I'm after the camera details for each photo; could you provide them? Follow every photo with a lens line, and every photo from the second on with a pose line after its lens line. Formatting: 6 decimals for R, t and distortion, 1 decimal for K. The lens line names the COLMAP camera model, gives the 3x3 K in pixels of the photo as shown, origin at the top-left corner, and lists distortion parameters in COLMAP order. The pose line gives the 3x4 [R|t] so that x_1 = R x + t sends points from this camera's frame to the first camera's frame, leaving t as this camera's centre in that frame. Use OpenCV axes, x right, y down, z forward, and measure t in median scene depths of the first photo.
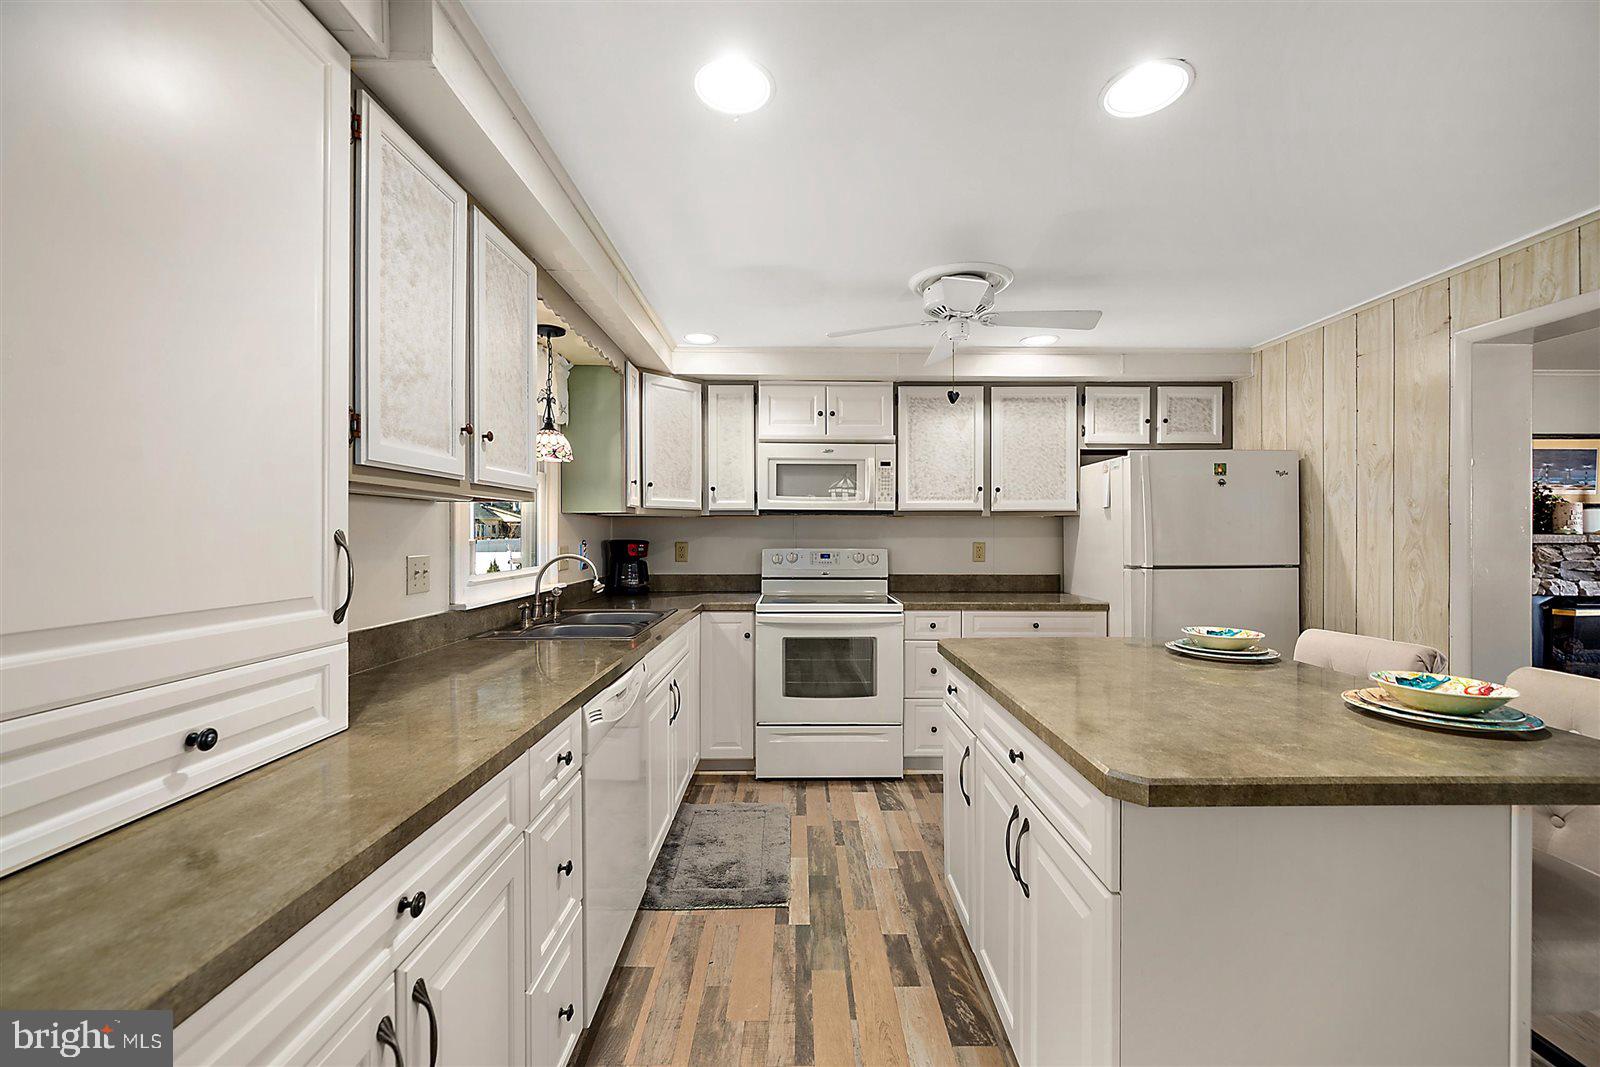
lens RADIAL K [[645.7, 0, 813.9], [0, 645.7, 546.1], [0, 0, 1]] dist [-0.001376, 0.000537]
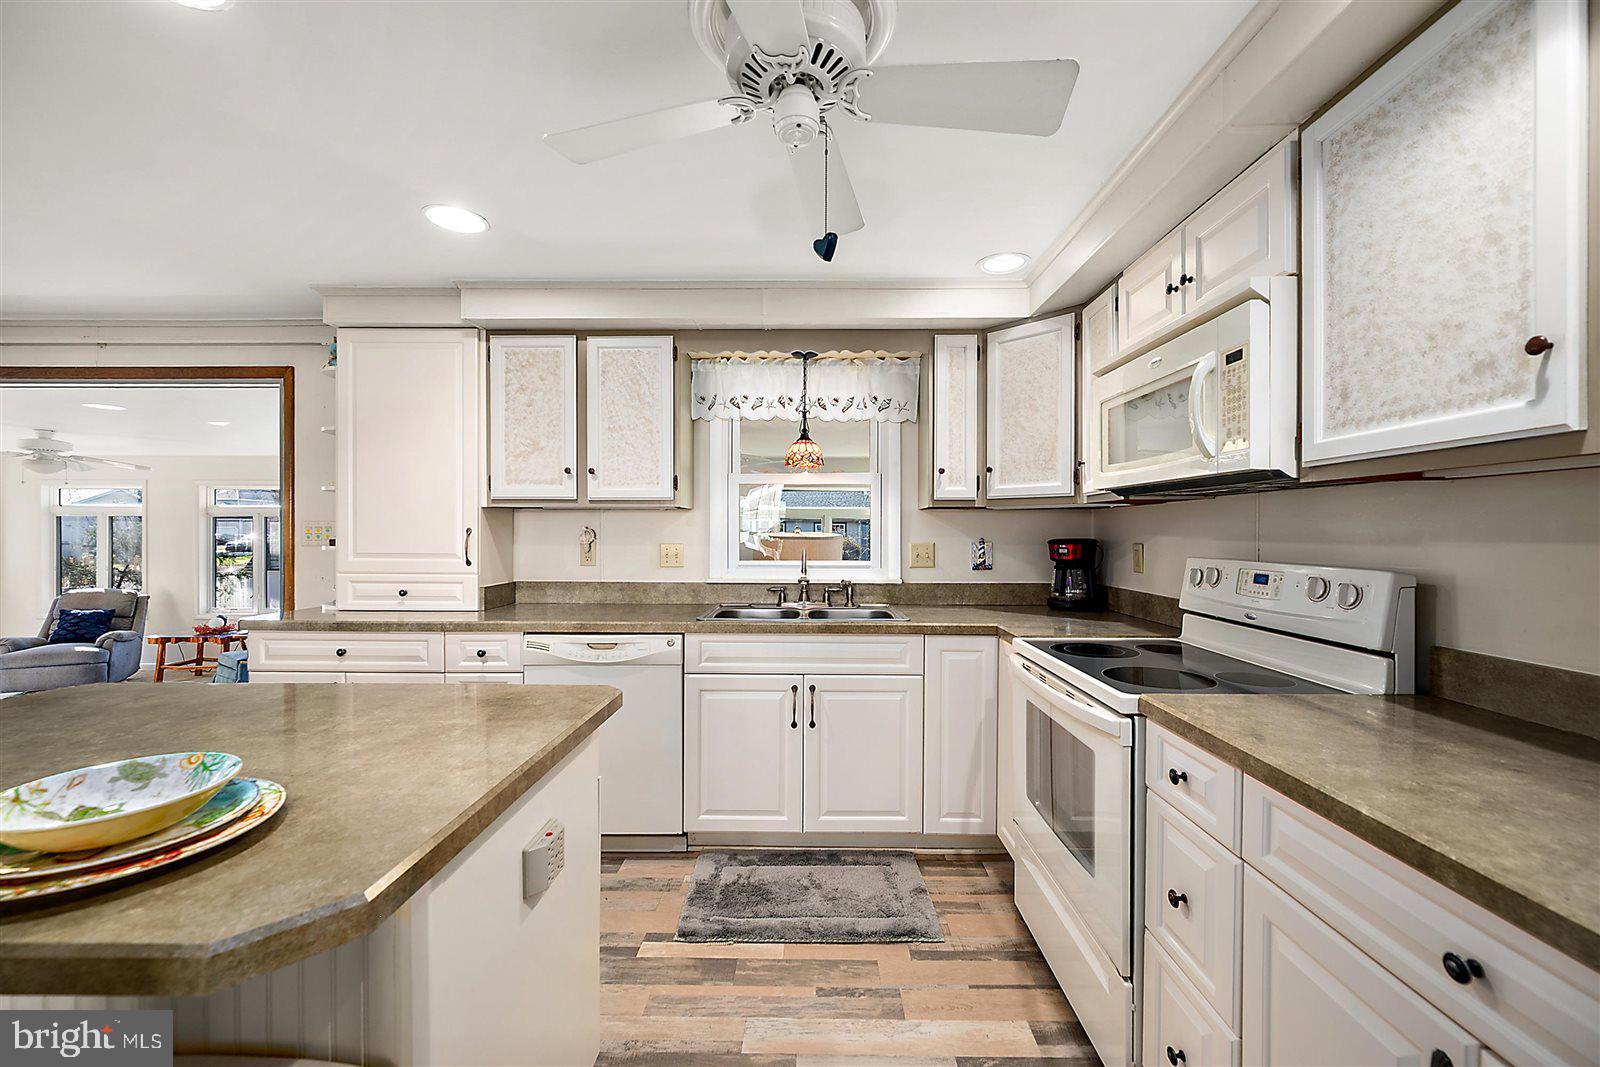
lens RADIAL K [[645.7, 0, 814.0], [0, 645.7, 542.6], [0, 0, 1]] dist [-0.001376, 0.000537]
pose [[-0.035245, 0.017352, -0.999228, 0.563862], [-0.021055, 0.999614, 0.018101, -0.013711], [0.999157, 0.021677, -0.034866, 0.807868]]
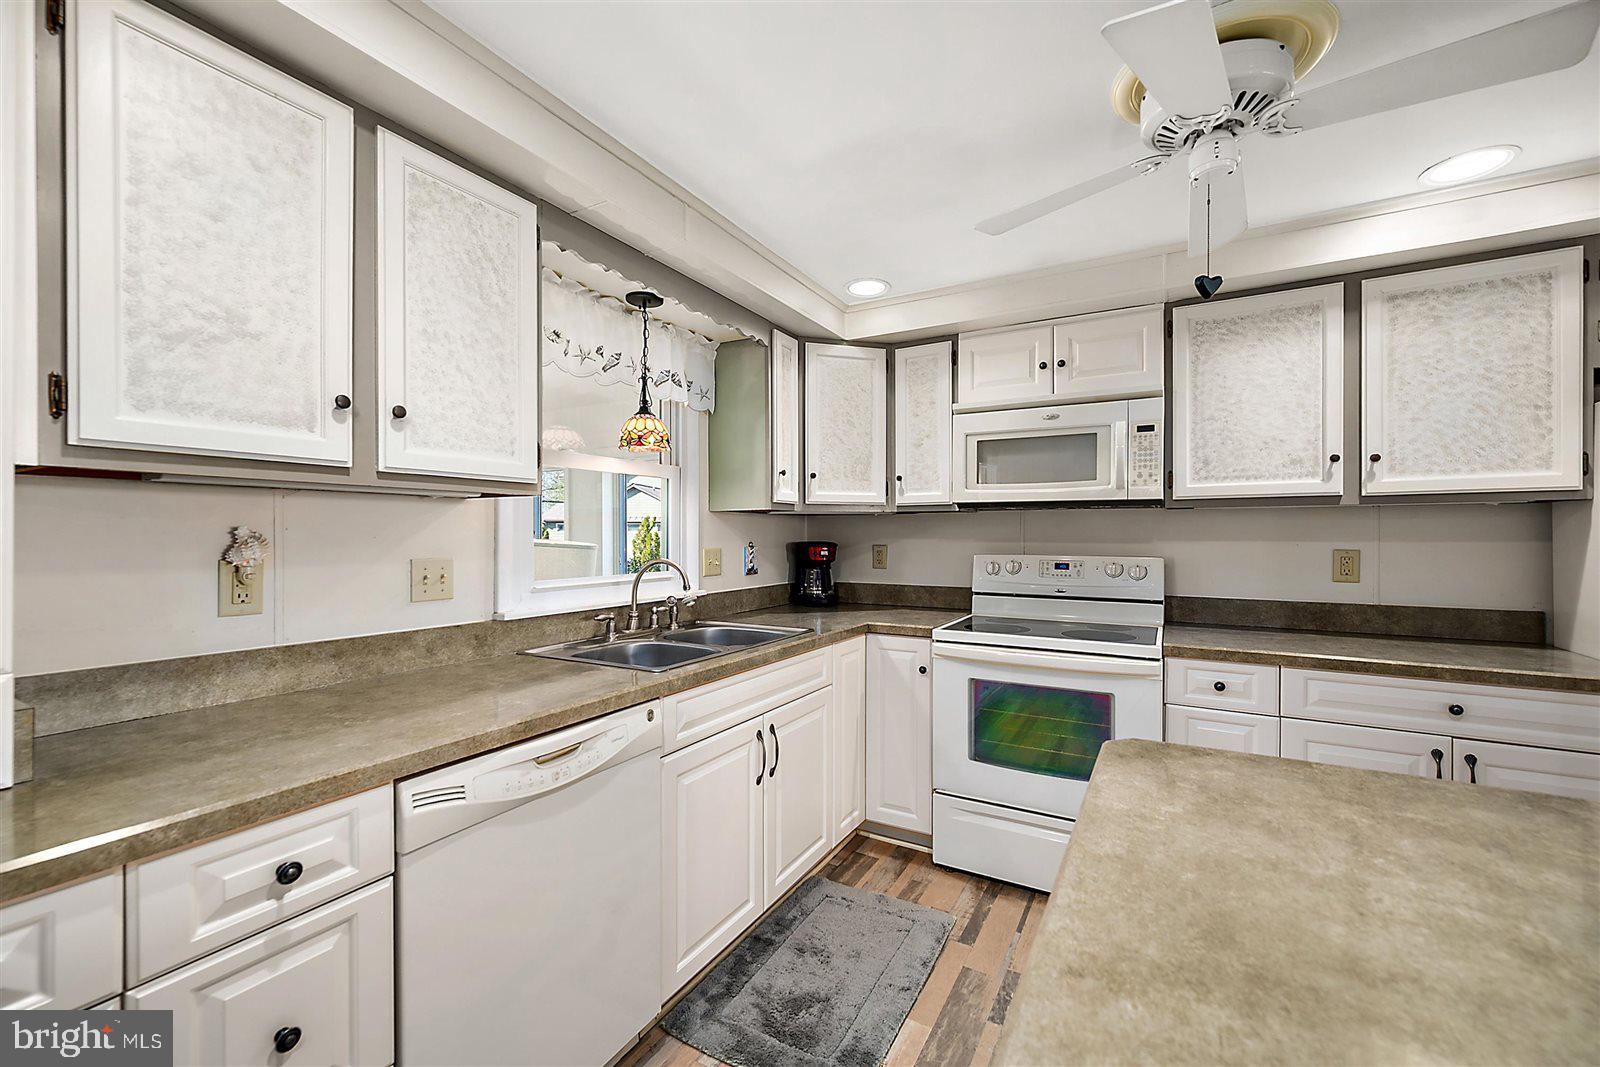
lens RADIAL K [[645.7, 0, 799.8], [0, 645.7, 541.9], [0, 0, 1]] dist [-0.001376, 0.000537]
pose [[0.855598, 0.006376, -0.517601, 0.161809], [-0.010864, 0.999925, -0.005642, -0.004910], [0.517527, 0.010450, 0.855603, 0.278446]]
